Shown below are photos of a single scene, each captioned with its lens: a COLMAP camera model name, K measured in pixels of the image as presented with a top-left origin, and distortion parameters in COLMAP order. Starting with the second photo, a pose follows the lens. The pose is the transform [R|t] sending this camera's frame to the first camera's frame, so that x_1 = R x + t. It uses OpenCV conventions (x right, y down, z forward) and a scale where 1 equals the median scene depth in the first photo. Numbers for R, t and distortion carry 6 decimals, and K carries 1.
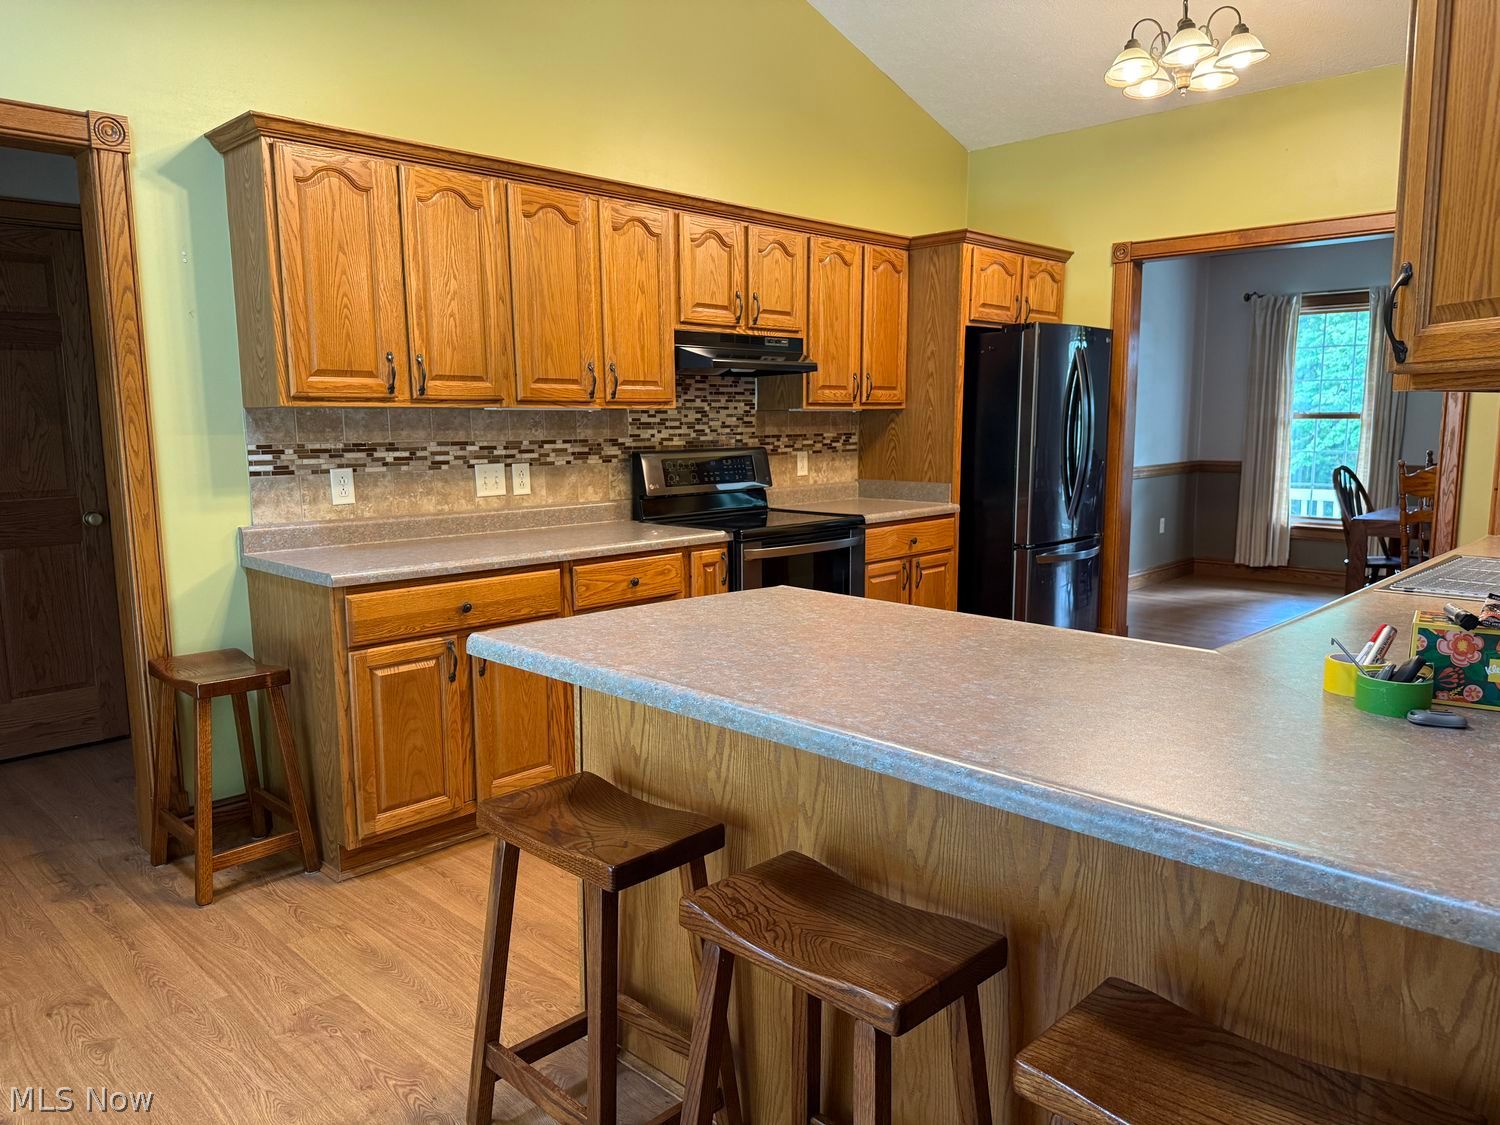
lens RADIAL K [[1056.3, 0, 754.0], [0, 1056.3, 570.6], [0, 0, 1]] dist [0.073447, -0.107322]
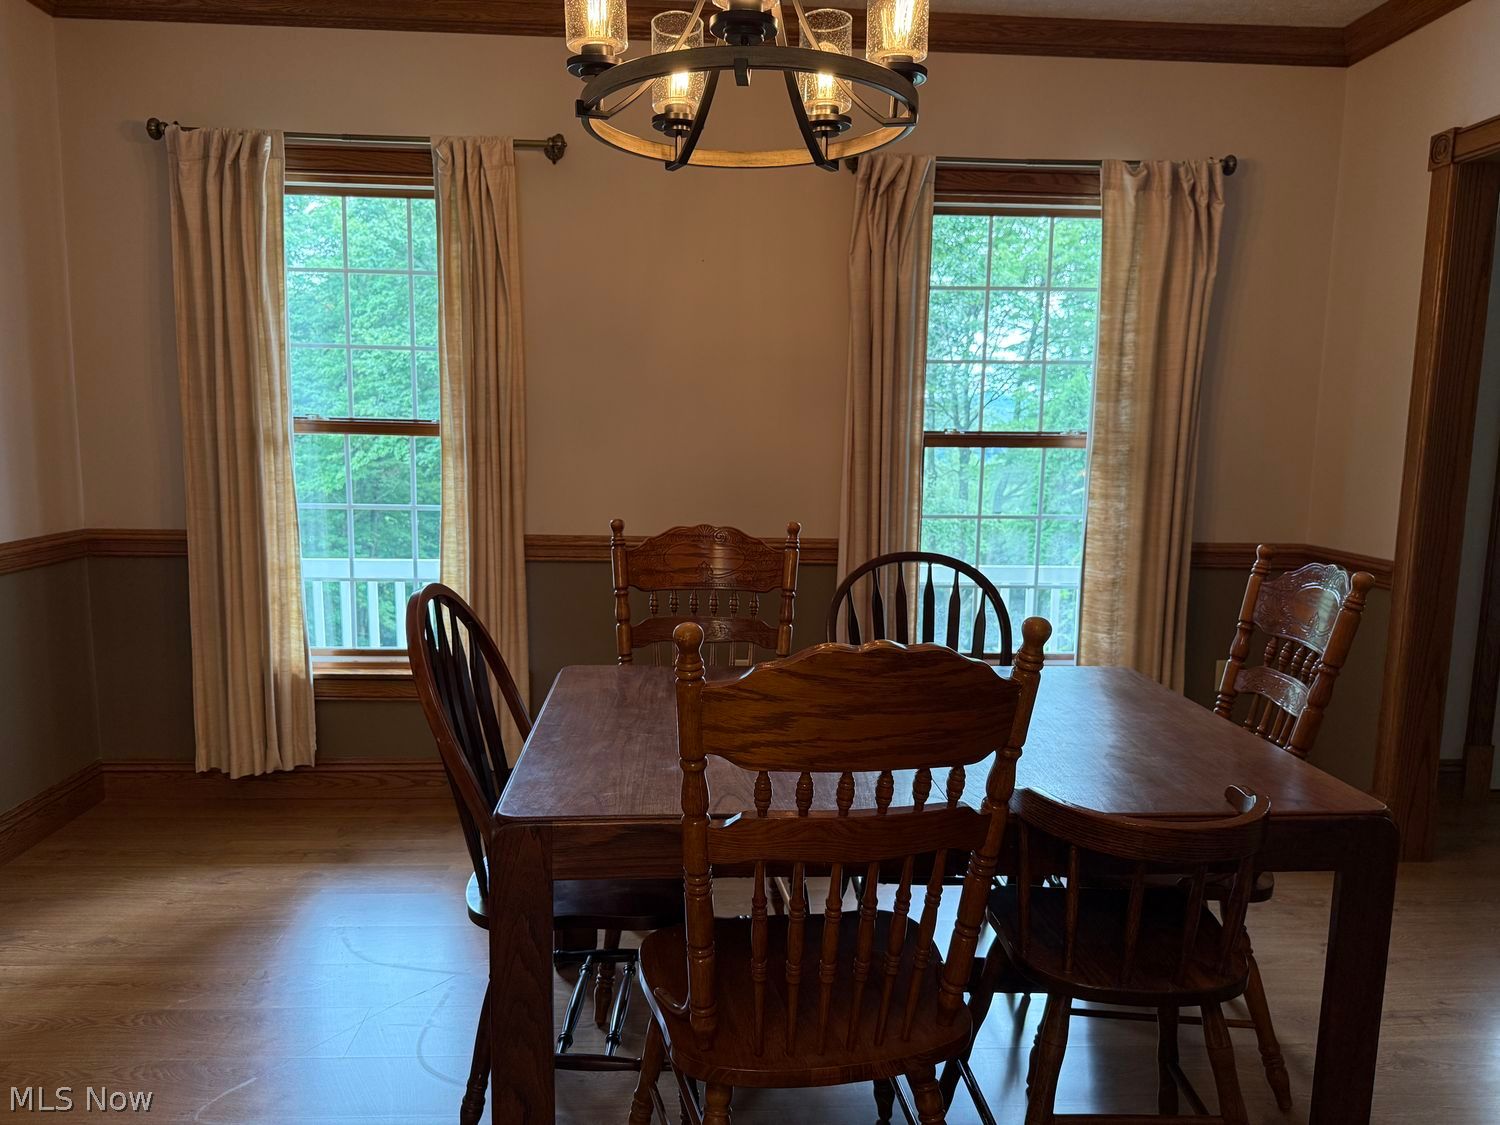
lens RADIAL K [[1056.3, 0, 747.8], [0, 1056.3, 569.5], [0, 0, 1]] dist [0.073447, -0.107322]
pose [[0.677036, -0.078422, 0.731760, 0.306081], [0.085231, 0.995971, 0.027881, -0.081986], [-0.730998, 0.043492, 0.680992, 0.570319]]
